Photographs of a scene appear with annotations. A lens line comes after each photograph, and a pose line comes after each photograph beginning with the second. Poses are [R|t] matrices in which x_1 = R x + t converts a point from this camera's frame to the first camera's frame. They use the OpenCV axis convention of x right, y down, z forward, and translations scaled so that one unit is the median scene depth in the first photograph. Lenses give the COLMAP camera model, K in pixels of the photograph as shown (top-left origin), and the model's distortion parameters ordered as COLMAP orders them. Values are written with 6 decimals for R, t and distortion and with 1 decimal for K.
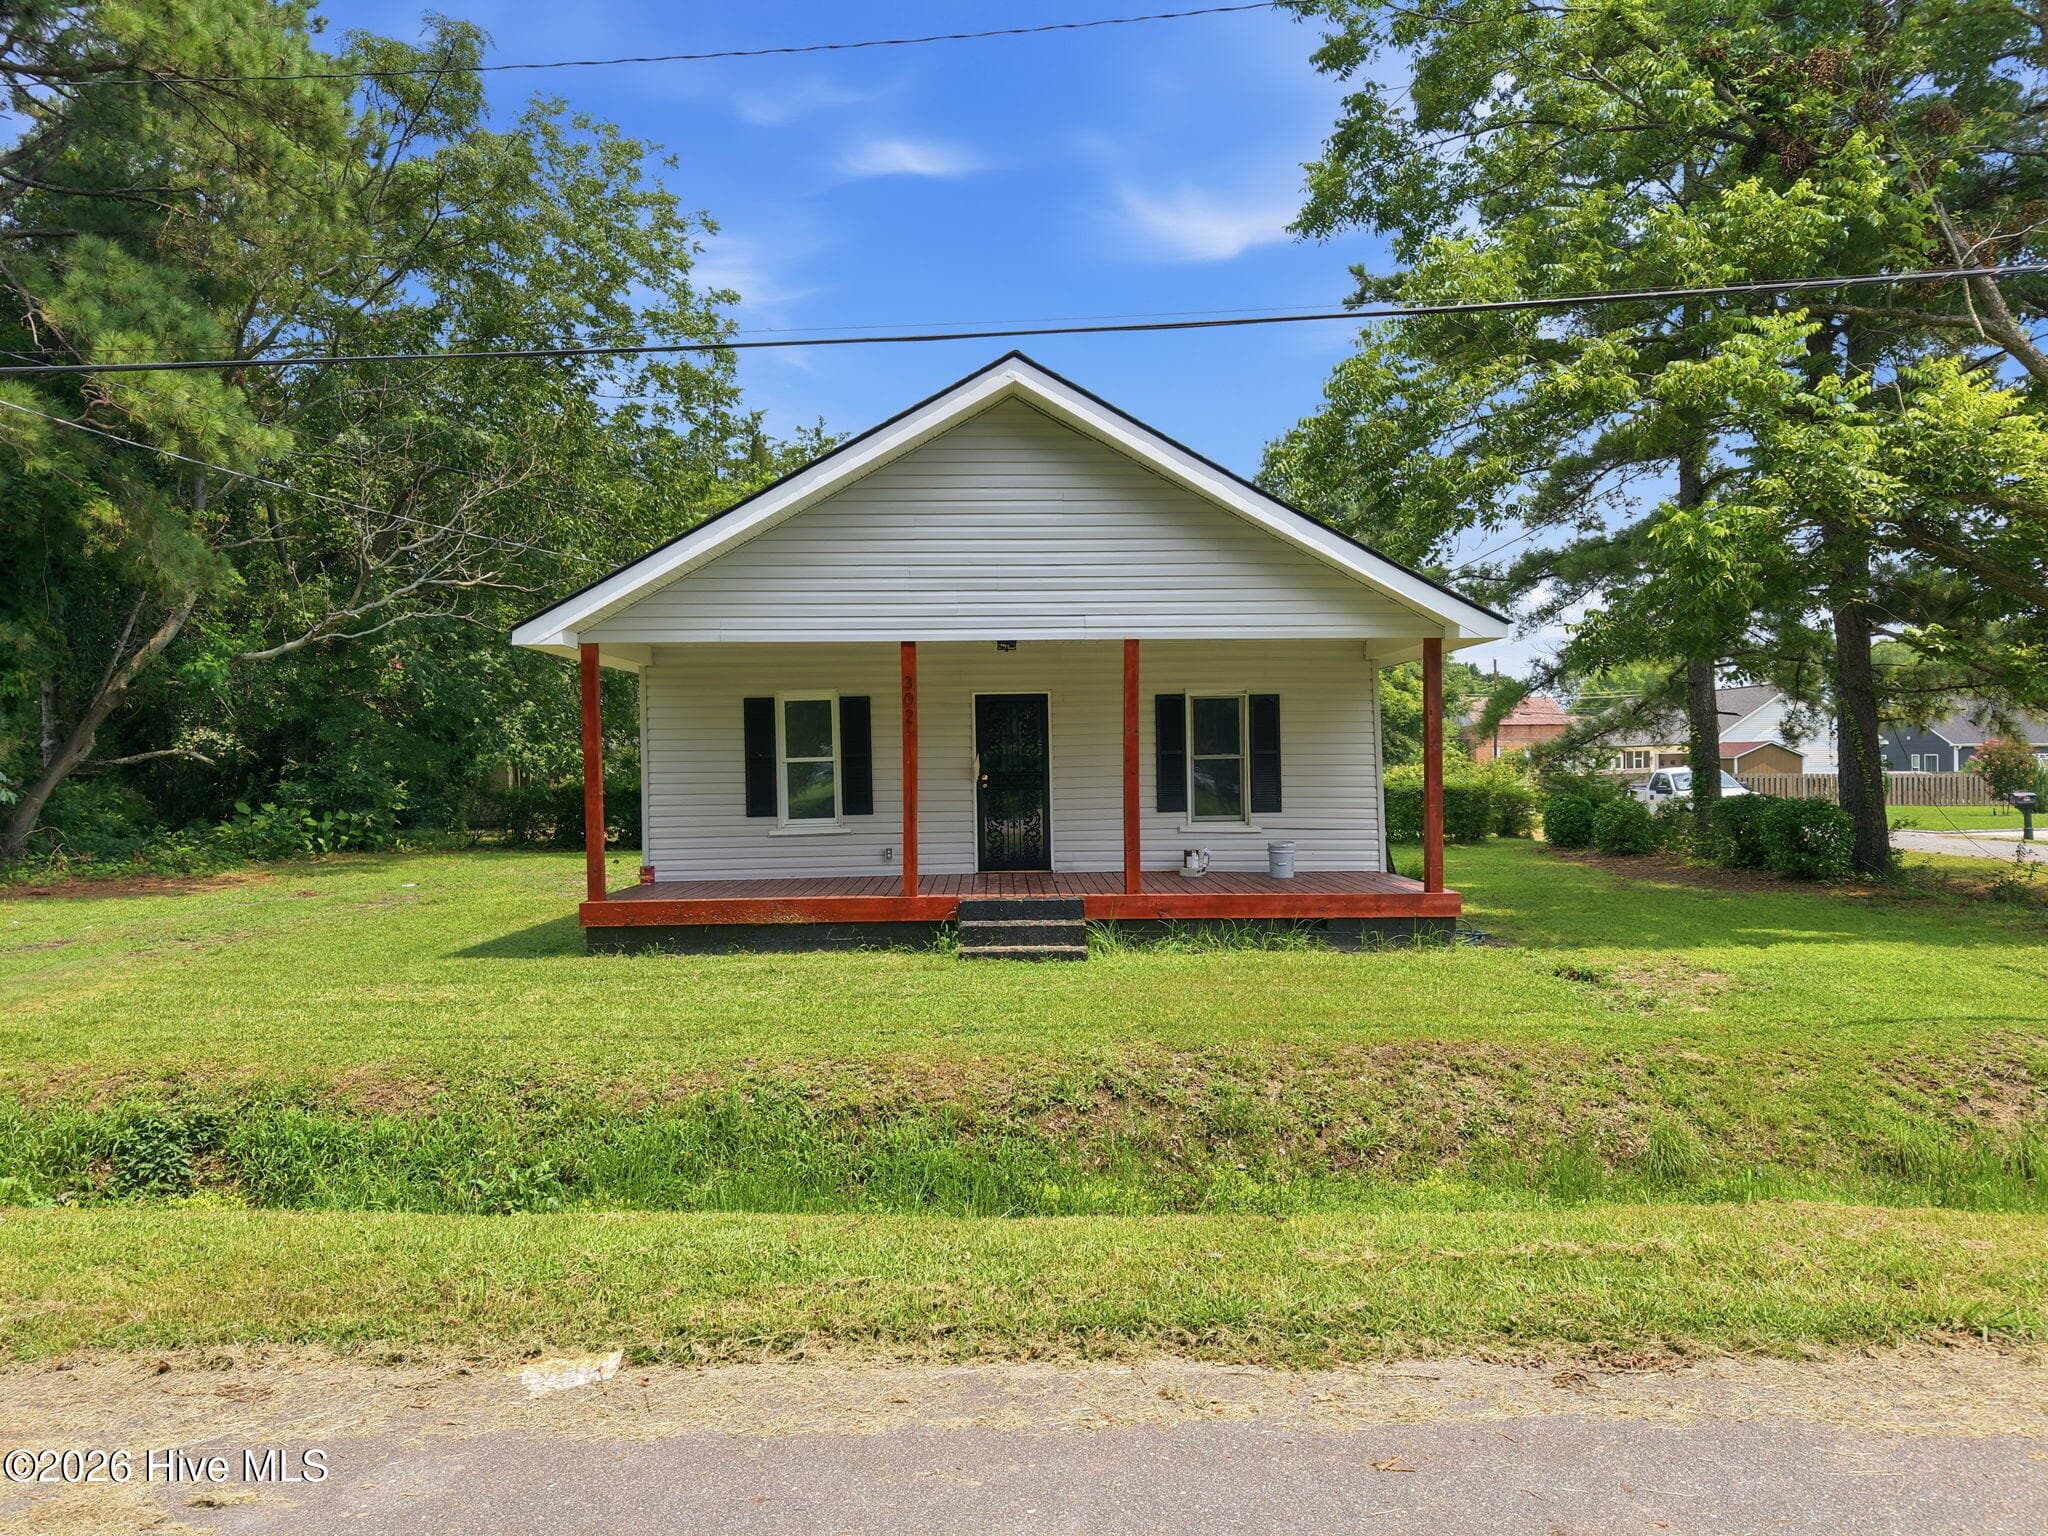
lens RADIAL K [[1417.3, 0, 1031.2], [0, 1417.3, 744.7], [0, 0, 1]] dist [0.001160, -0.001278]
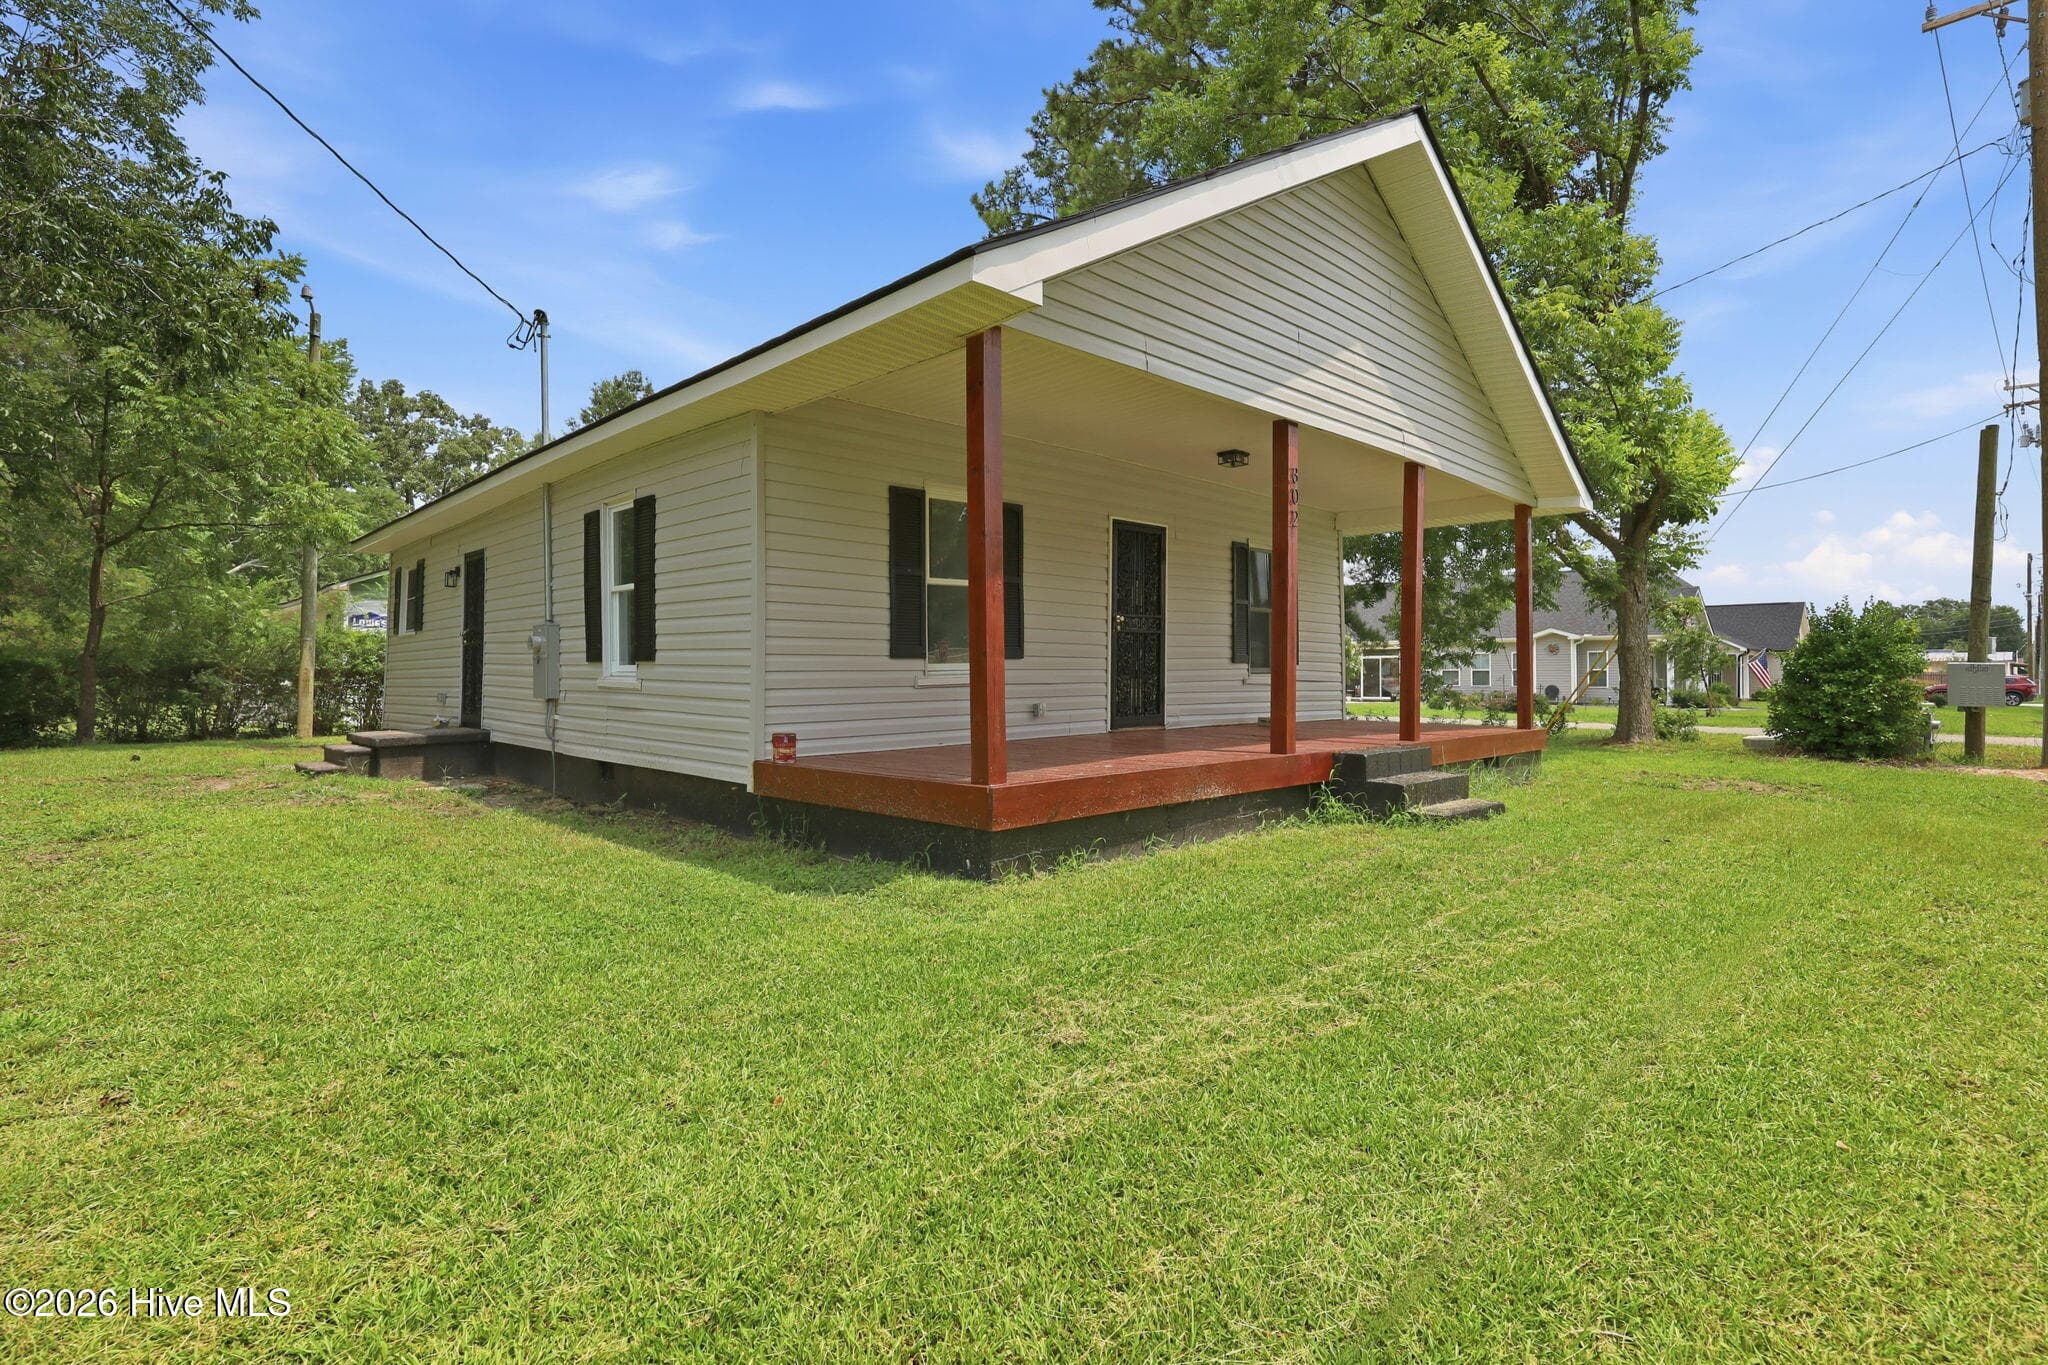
lens RADIAL K [[998.9, 0, 1024.0], [0, 998.9, 682.5], [0, 0, 1]] dist [-0.006510, 0.000447]
pose [[0.737421, 0.004720, 0.675417, -0.483524], [-0.022881, 0.999576, 0.017996, 0.052619], [-0.675046, -0.028725, 0.737216, 0.594416]]
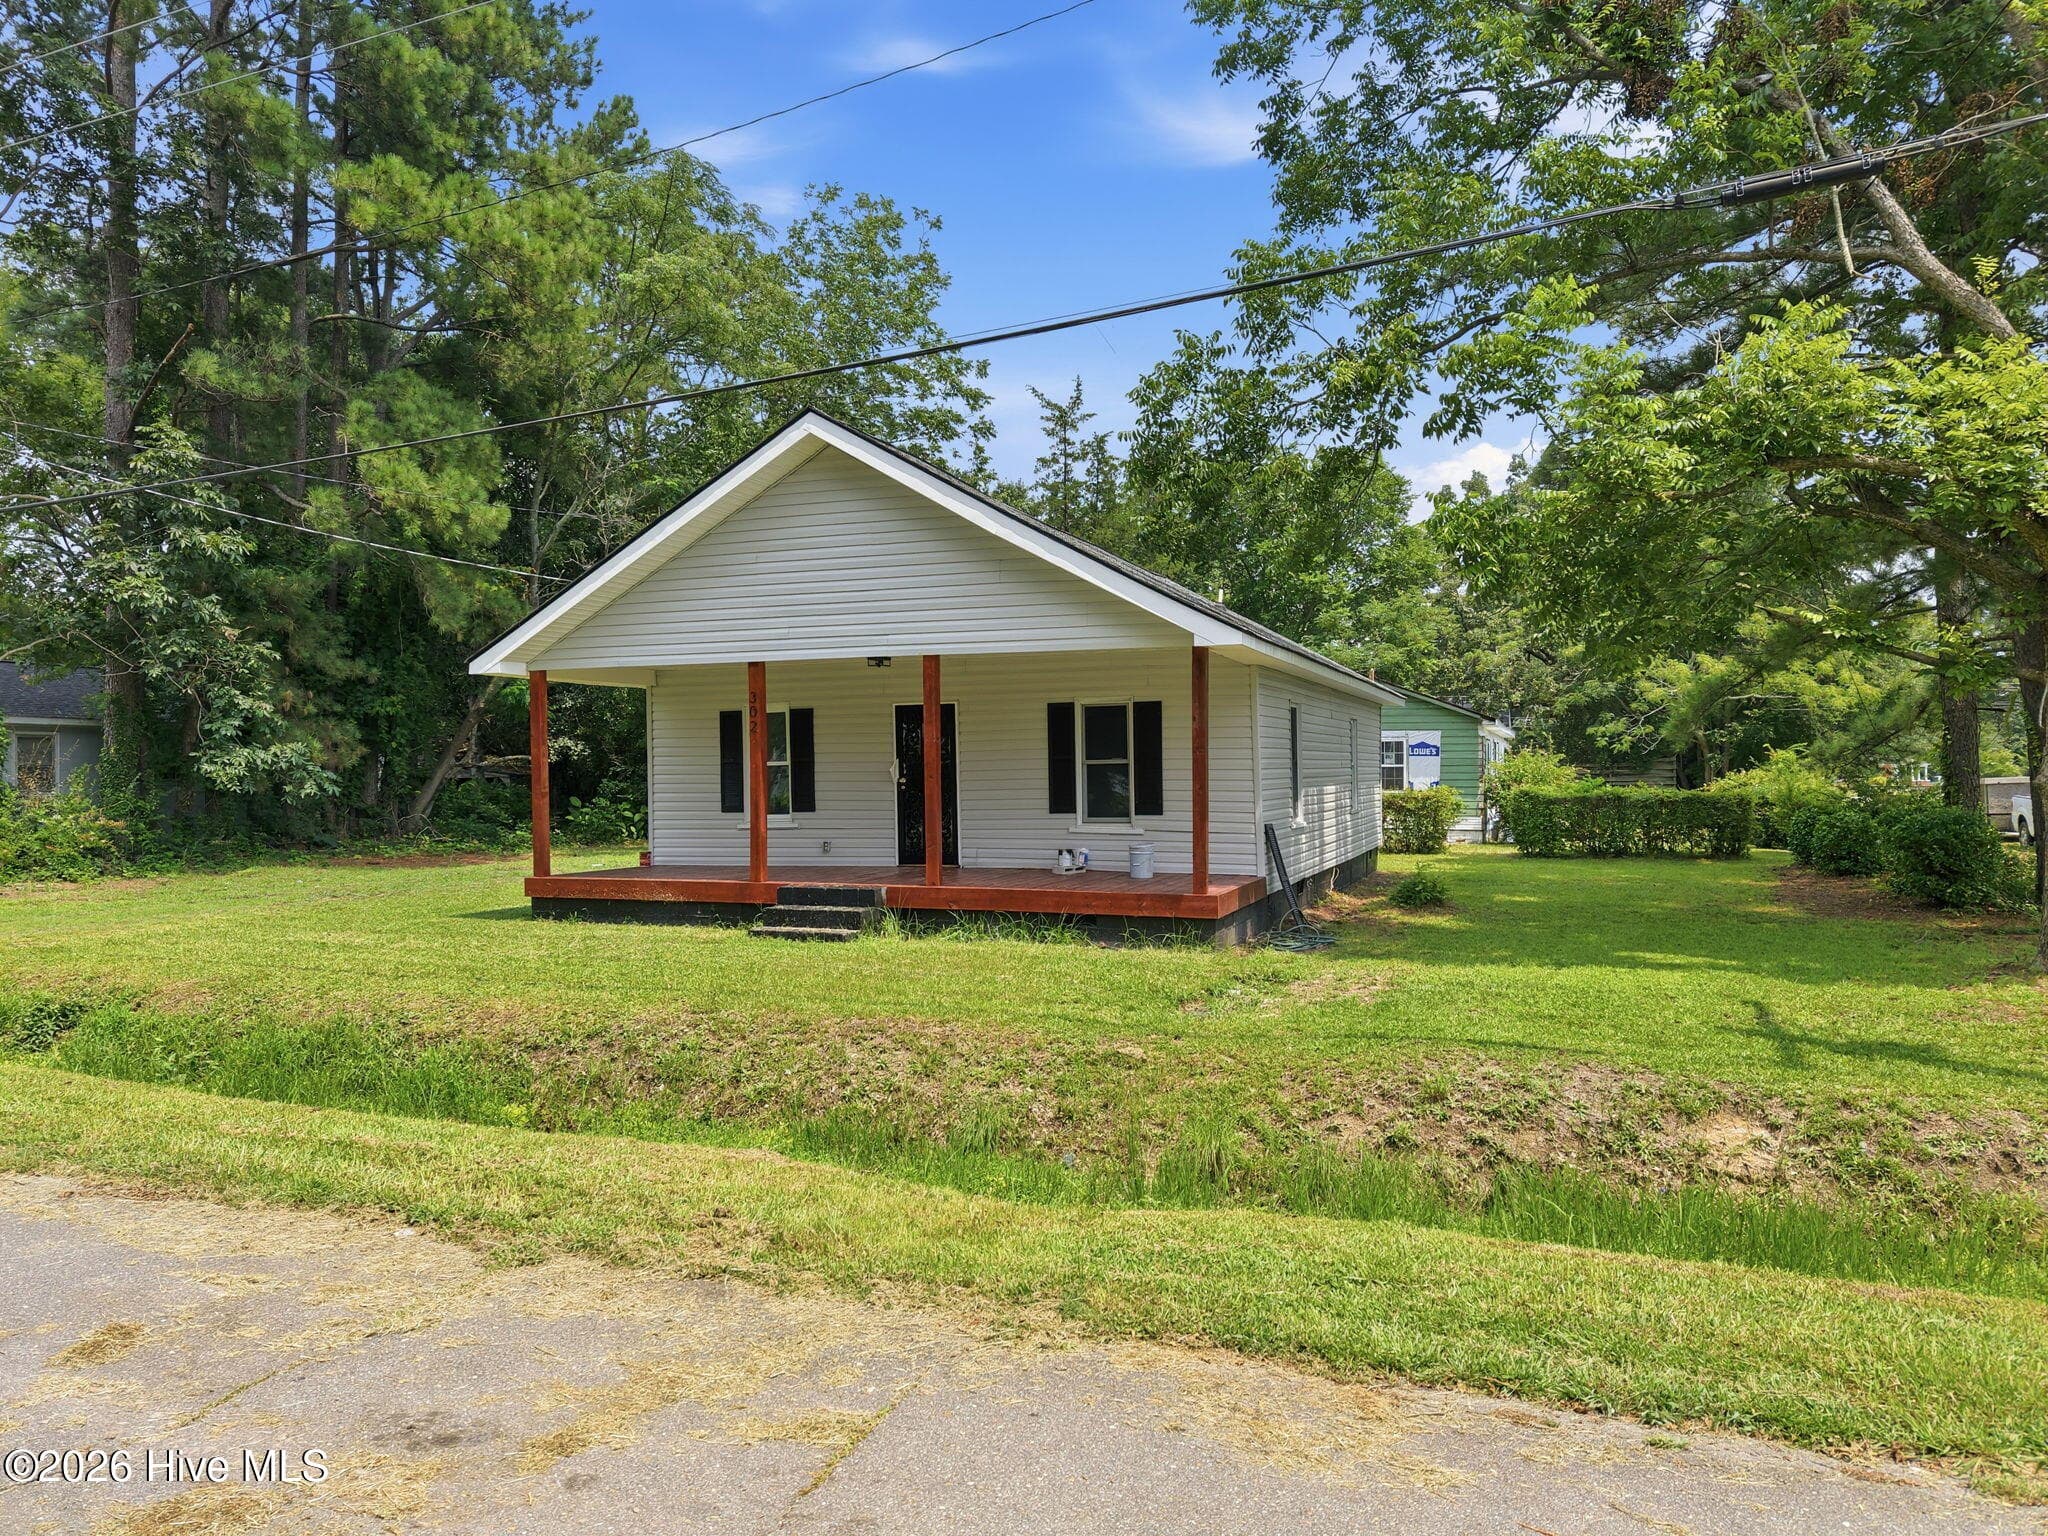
lens RADIAL K [[1392.6, 0, 1024.0], [0, 1392.6, 768.0], [0, 0, 1]] dist [-0.004412, -0.000923]
pose [[0.923853, 0.001348, -0.382745, 0.477070], [0.005009, 0.999866, 0.015613, -0.003088], [0.382715, -0.016341, 0.923722, 0.023492]]
